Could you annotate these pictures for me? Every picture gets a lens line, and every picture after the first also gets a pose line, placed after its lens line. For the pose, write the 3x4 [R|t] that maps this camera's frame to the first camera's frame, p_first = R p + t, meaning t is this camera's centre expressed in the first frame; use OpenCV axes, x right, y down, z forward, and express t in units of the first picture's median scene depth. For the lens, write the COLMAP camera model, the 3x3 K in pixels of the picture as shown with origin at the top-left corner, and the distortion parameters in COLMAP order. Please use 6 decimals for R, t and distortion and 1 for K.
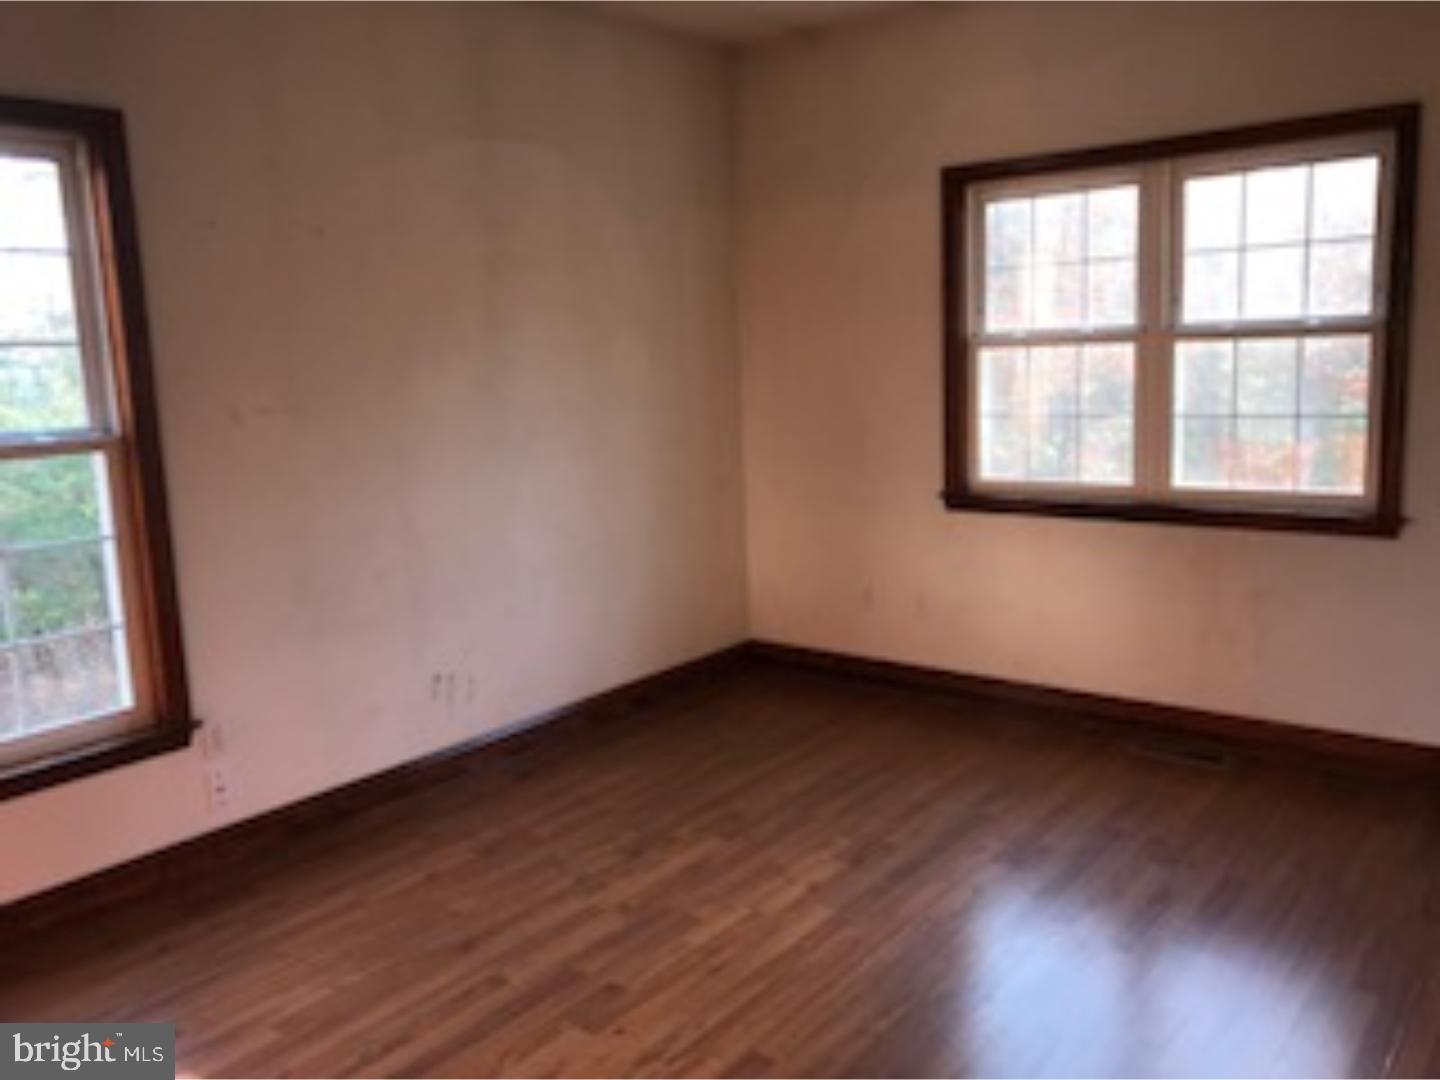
lens RADIAL K [[1185.0, 0, 719.9], [0, 1185.0, 529.8], [0, 0, 1]] dist [0.029333, -0.009674]
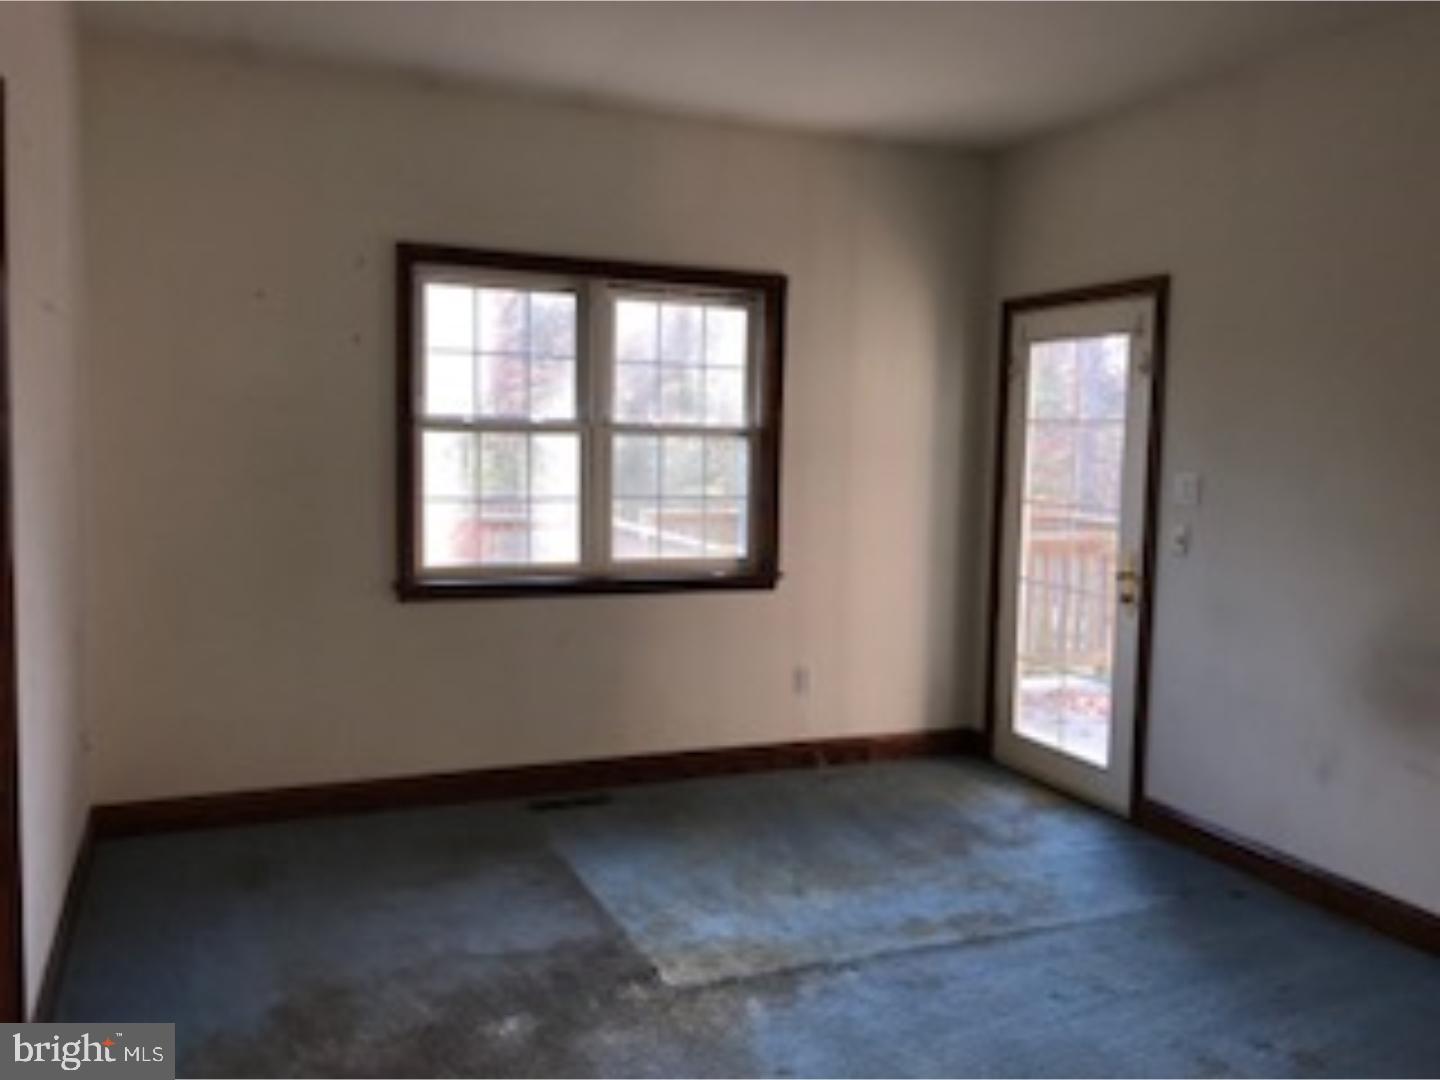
lens RADIAL K [[1185.0, 0, 719.9], [0, 1185.0, 529.8], [0, 0, 1]] dist [0.029333, -0.009674]
pose [[0.467361, -0.029050, 0.883589, -0.570266], [0.091450, 0.995687, -0.015635, -0.038994], [-0.879324, 0.088111, 0.468002, 0.371797]]
